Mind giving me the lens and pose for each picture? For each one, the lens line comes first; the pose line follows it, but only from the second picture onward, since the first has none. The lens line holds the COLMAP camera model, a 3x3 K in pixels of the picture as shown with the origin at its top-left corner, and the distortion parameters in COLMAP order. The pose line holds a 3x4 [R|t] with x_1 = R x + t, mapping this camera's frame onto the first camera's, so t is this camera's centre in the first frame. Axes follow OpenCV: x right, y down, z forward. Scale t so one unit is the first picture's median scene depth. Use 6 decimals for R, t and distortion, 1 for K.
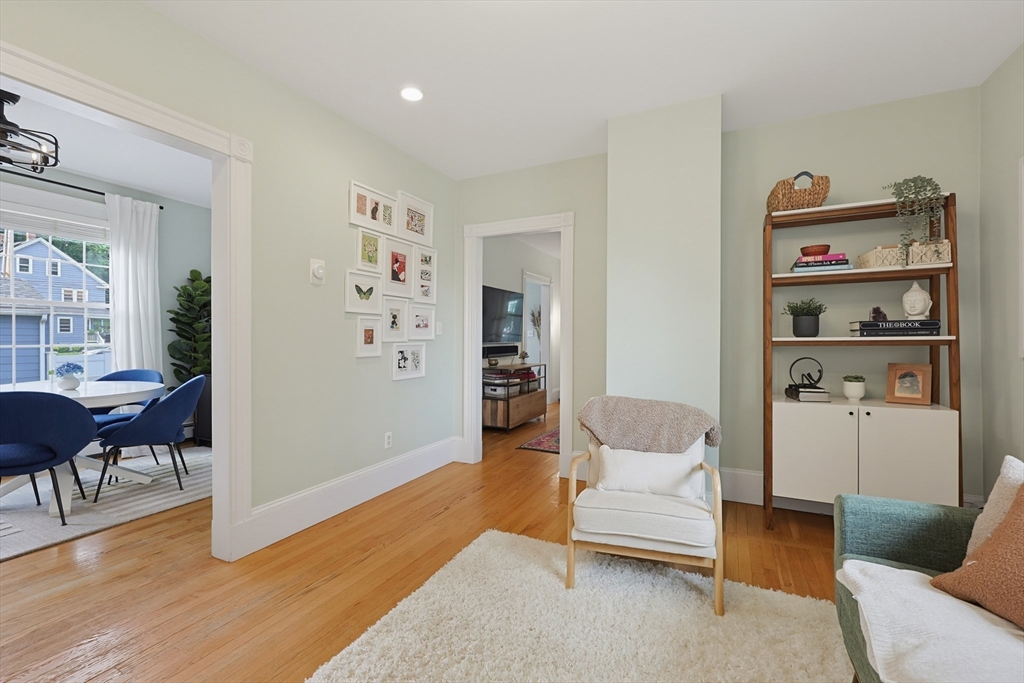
lens RADIAL K [[442.3, 0, 526.5], [0, 442.3, 335.3], [0, 0, 1]] dist [-0.000795, -0.000262]
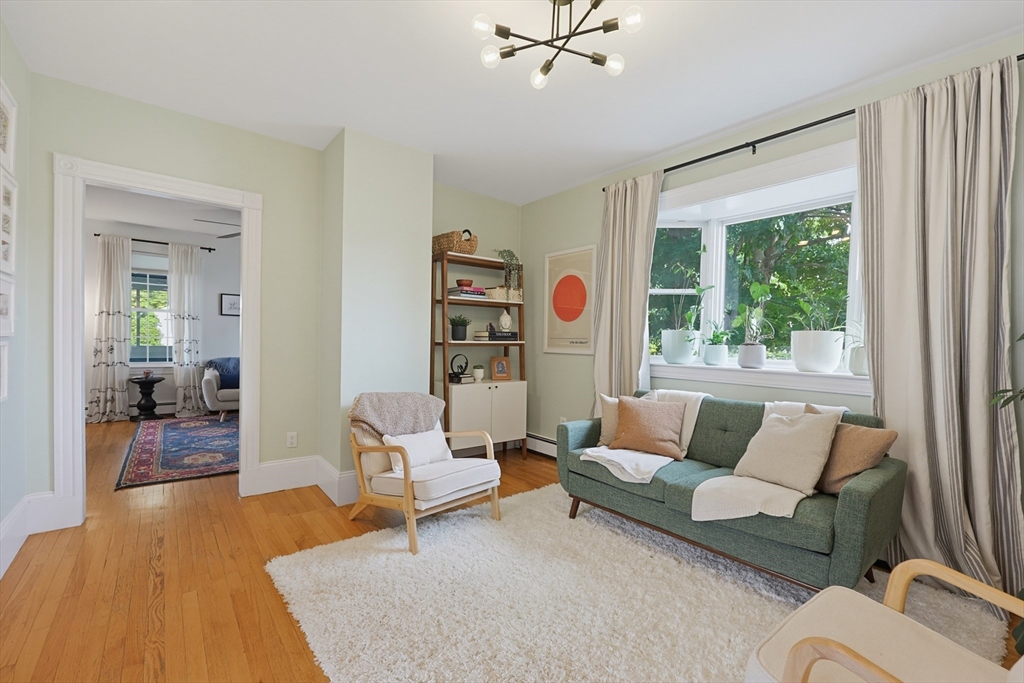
lens RADIAL K [[439.6, 0, 517.2], [0, 439.6, 347.6], [0, 0, 1]] dist [-0.002048, -0.000154]
pose [[0.424912, -0.005382, 0.905219, -0.642750], [-0.026324, 0.999486, 0.018300, -0.004515], [-0.904852, -0.031605, 0.424552, 0.208192]]
